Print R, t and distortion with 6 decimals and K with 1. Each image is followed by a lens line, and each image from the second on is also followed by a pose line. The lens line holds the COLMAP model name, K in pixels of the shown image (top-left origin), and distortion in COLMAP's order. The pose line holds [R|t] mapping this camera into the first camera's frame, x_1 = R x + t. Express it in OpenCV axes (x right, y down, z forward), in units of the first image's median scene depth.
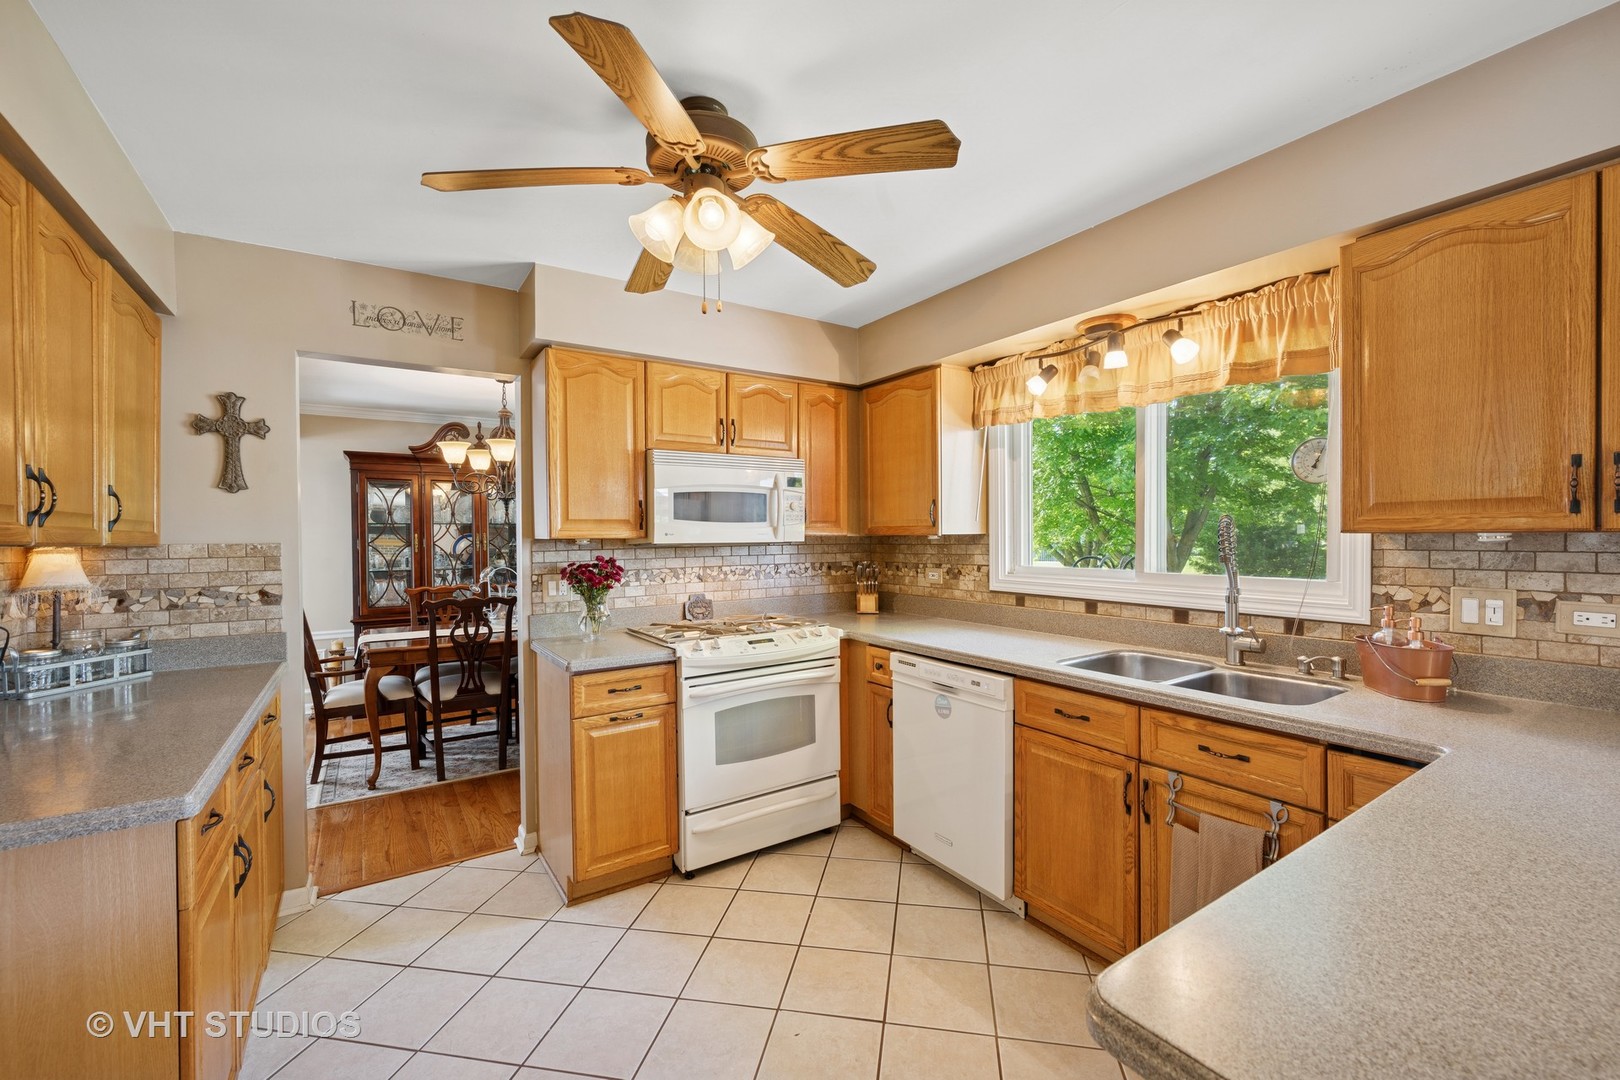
lens RADIAL K [[665.0, 0, 813.8], [0, 665.0, 542.1], [0, 0, 1]] dist [0.001792, 0.000135]
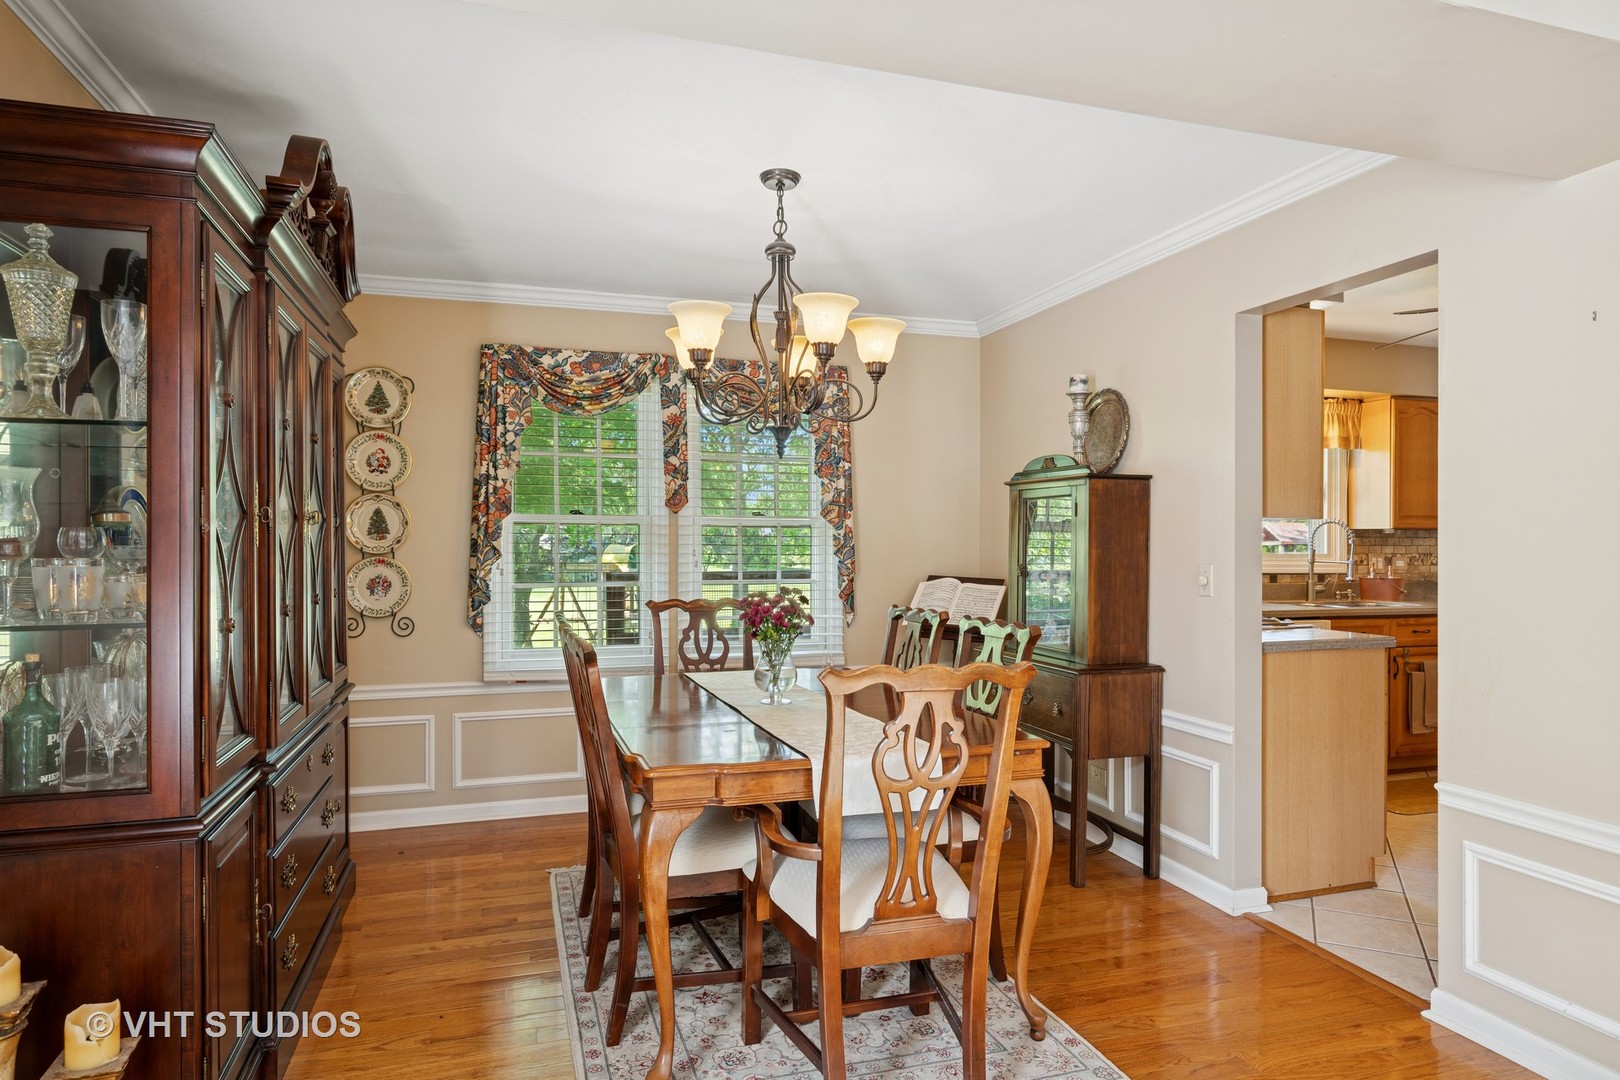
lens RADIAL K [[955.1, 0, 818.7], [0, 955.1, 536.4], [0, 0, 1]] dist [-0.008907, -0.000812]
pose [[0.270321, 0.018952, 0.962584, -1.632314], [0.002816, 0.999786, -0.020476, 0.043086], [-0.962766, 0.008246, 0.270209, 1.176512]]
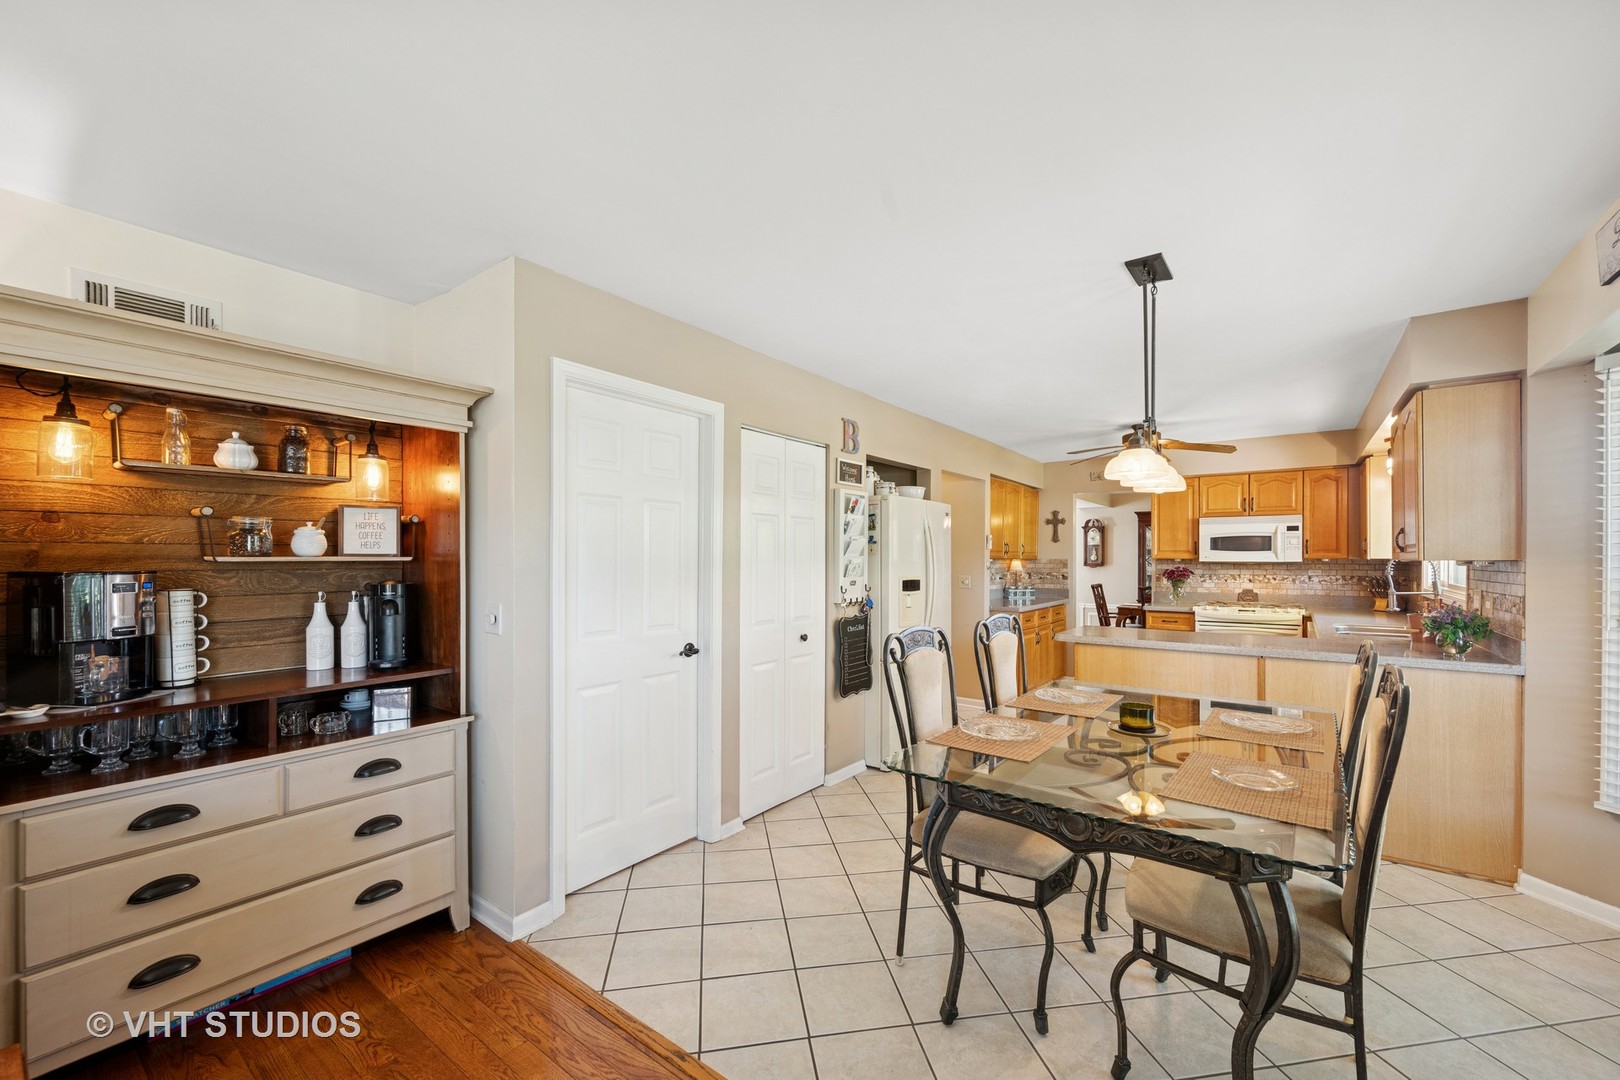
lens RADIAL K [[642.5, 0, 811.5], [0, 642.5, 556.2], [0, 0, 1]] dist [-0.001924, 0.000250]
pose [[0.328859, 0.008848, -0.944338, 1.319803], [-0.010943, 0.999925, 0.005558, -0.012785], [0.944316, 0.008506, 0.328931, -0.884775]]
